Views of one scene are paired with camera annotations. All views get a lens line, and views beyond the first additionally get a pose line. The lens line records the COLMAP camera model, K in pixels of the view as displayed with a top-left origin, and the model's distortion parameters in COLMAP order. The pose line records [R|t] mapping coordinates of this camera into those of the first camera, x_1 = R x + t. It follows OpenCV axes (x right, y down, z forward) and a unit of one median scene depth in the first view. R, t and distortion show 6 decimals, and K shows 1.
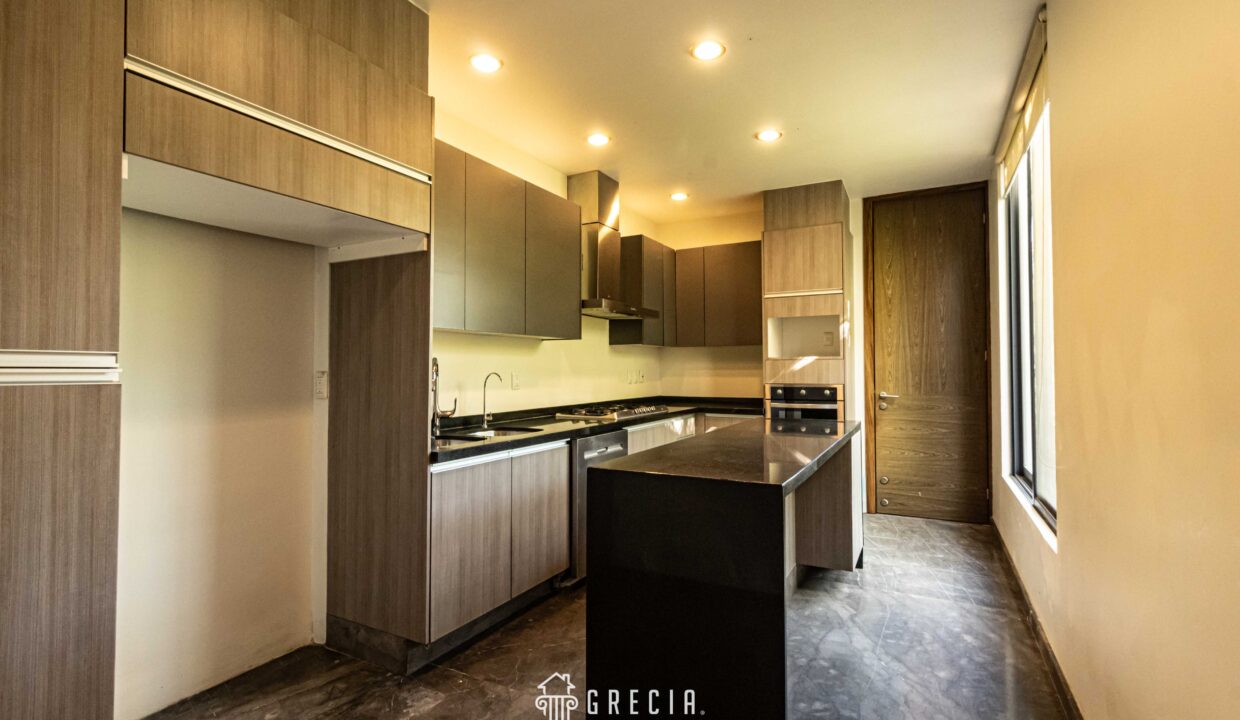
lens RADIAL K [[583.9, 0, 617.1], [0, 583.9, 362.3], [0, 0, 1]] dist [0.006198, 0.001498]
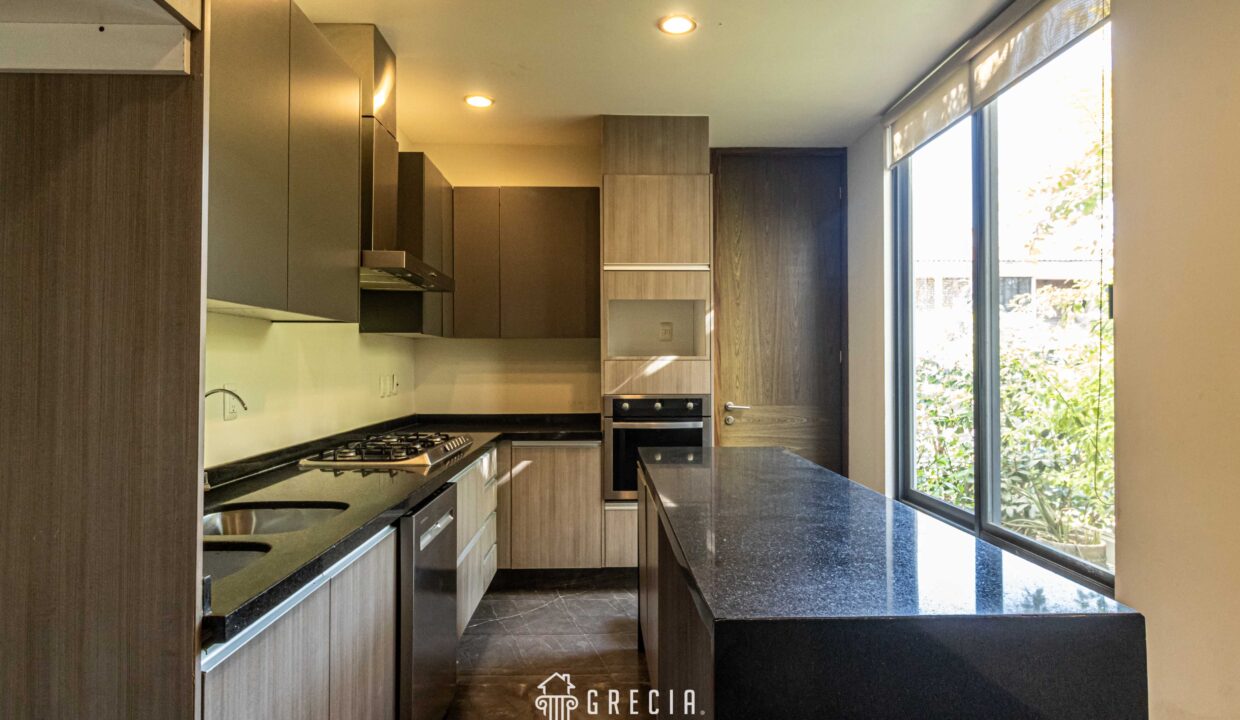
lens RADIAL K [[739.4, 0, 622.8], [0, 739.4, 357.1], [0, 0, 1]] dist [0.028042, 0.001014]
pose [[0.865849, 0.008103, 0.500239, -0.166437], [-0.008770, 0.999961, -0.001019, -0.006854], [-0.500228, -0.003505, 0.865887, 0.231564]]
